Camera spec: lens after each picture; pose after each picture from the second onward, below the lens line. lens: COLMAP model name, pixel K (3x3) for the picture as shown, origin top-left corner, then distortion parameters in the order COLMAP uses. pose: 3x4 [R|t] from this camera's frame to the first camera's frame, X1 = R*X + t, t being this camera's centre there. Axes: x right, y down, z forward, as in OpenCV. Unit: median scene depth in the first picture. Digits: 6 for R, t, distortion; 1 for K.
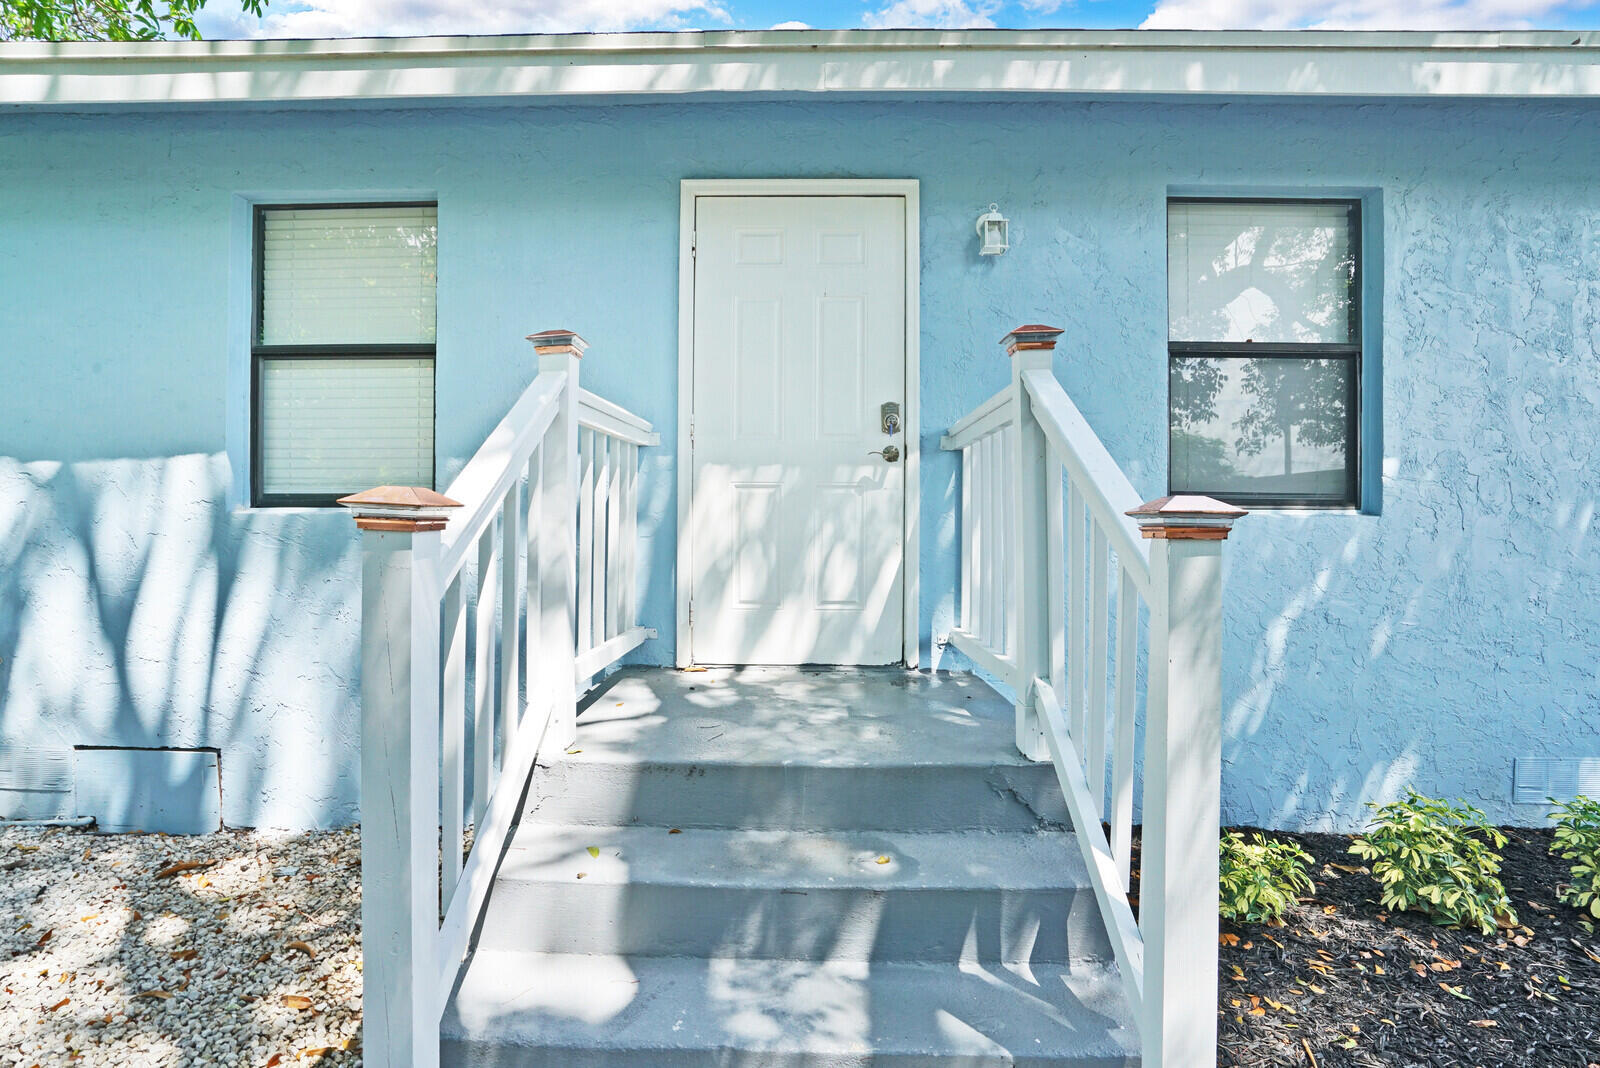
lens RADIAL K [[773.2, 0, 796.5], [0, 773.2, 538.6], [0, 0, 1]] dist [-0.050502, 0.019813]
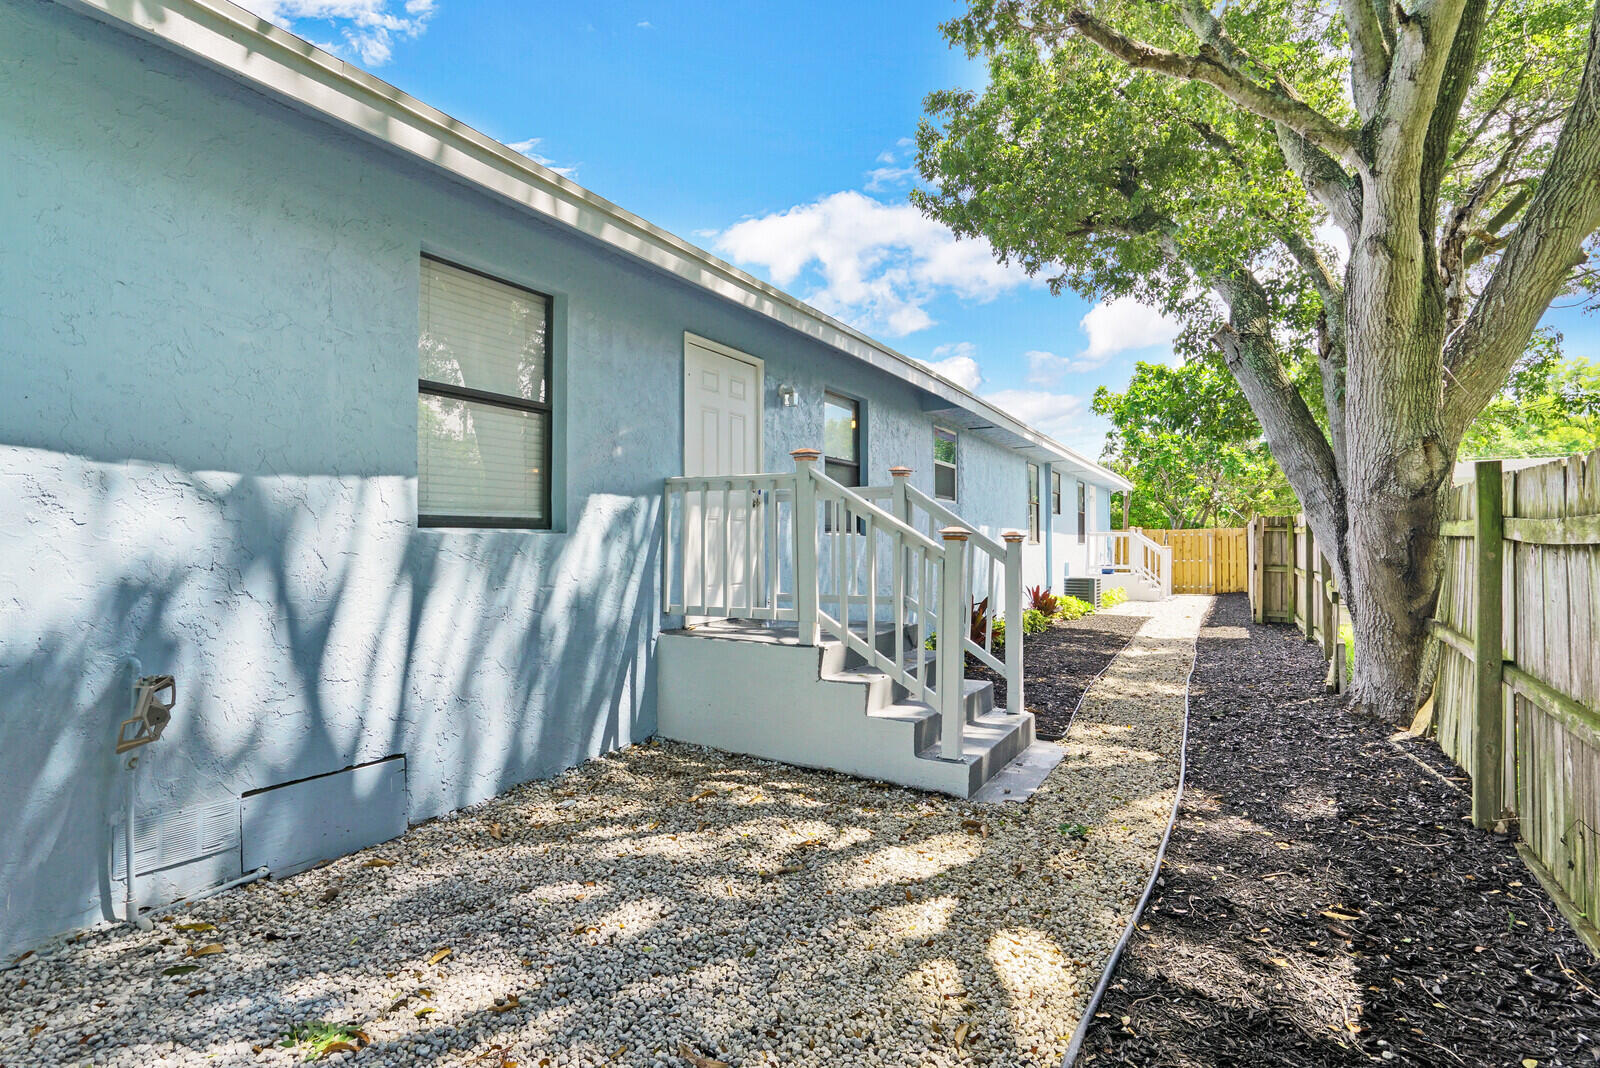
lens RADIAL K [[773.2, 0, 796.5], [0, 773.2, 538.6], [0, 0, 1]] dist [-0.050502, 0.019813]
pose [[0.498911, -0.003004, 0.866648, -1.432090], [0.033748, 0.999303, -0.015964, 0.012008], [-0.865996, 0.037212, 0.498665, -0.022566]]
